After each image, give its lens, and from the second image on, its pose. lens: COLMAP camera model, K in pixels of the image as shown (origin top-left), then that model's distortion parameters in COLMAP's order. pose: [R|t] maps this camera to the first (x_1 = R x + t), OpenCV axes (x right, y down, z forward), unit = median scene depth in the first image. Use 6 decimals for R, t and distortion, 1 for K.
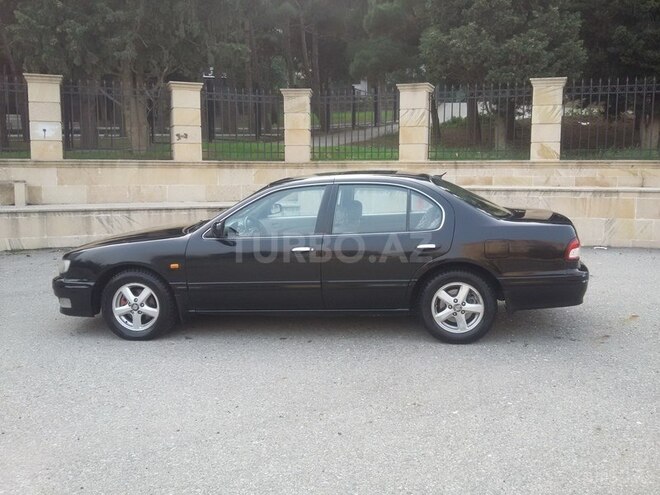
lens RADIAL K [[605.1, 0, 346.3], [0, 605.1, 245.2], [0, 0, 1]] dist [0.090415, -0.191031]
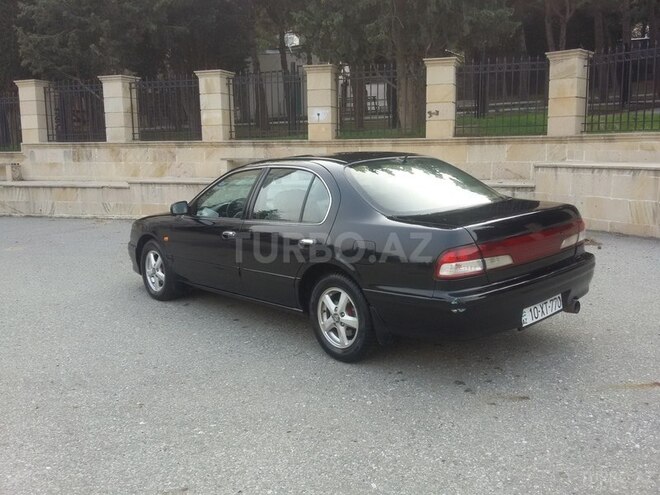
lens RADIAL K [[605.1, 0, 346.3], [0, 605.1, 245.2], [0, 0, 1]] dist [0.090415, -0.191031]
pose [[0.756815, 0.094756, -0.646725, 0.300937], [-0.067341, 0.995475, 0.067049, -0.022067], [0.650152, -0.007192, 0.759771, 0.156228]]
